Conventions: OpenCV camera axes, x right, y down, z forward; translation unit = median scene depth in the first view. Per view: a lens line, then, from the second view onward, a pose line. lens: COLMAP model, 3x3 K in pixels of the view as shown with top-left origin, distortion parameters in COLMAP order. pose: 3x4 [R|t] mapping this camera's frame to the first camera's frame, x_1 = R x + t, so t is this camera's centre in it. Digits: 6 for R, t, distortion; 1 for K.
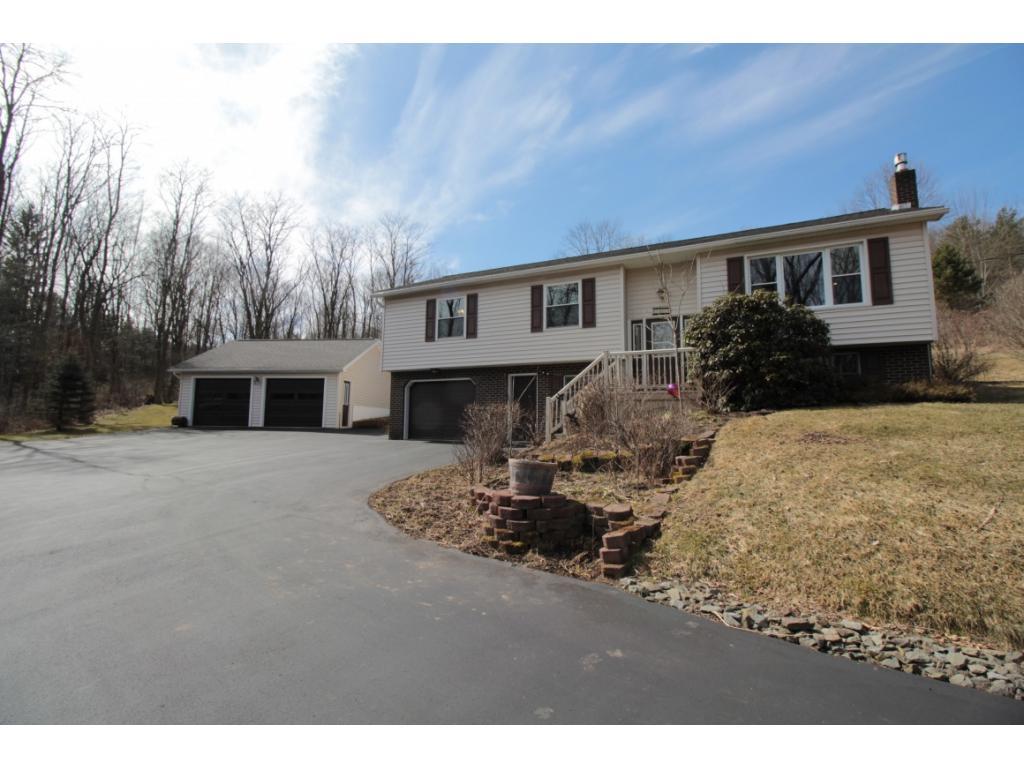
lens RADIAL K [[470.1, 0, 512.0], [0, 470.1, 384.0], [0, 0, 1]] dist [-0.001376, -0.000163]
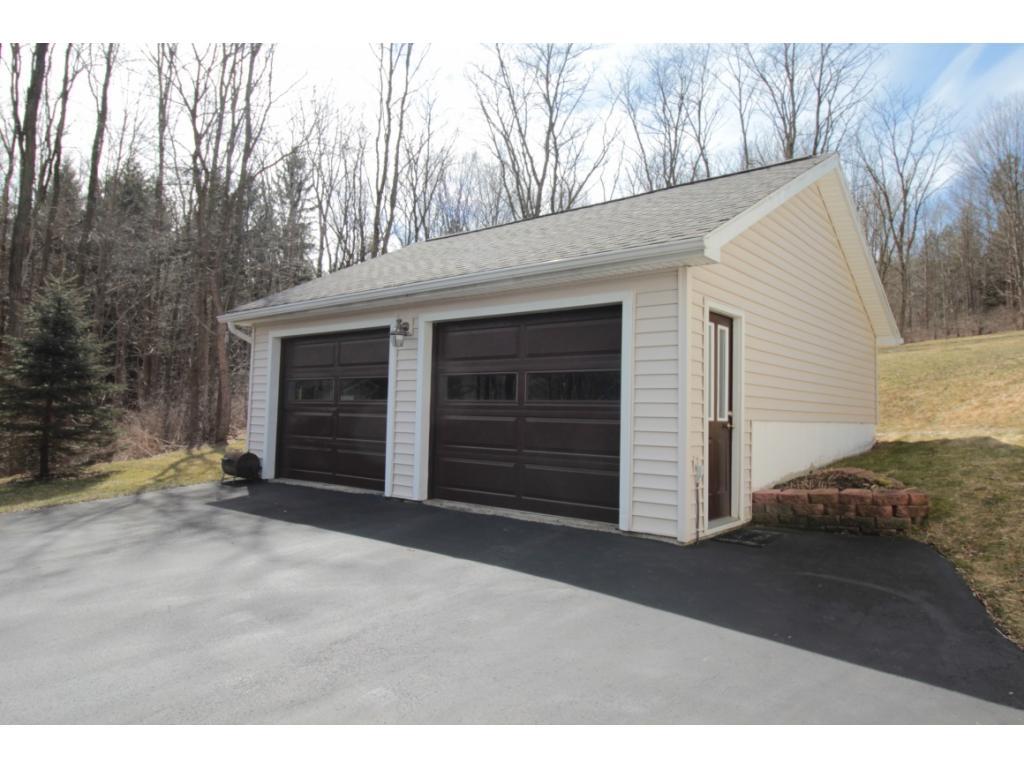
lens RADIAL K [[670.5, 0, 512.0], [0, 670.5, 384.0], [0, 0, 1]] dist [-0.000874, -0.000112]
pose [[0.824236, -0.020003, -0.565893, -0.332916], [0.032759, 0.999387, 0.012388, 0.026389], [0.565298, -0.028748, 0.824386, 0.893493]]
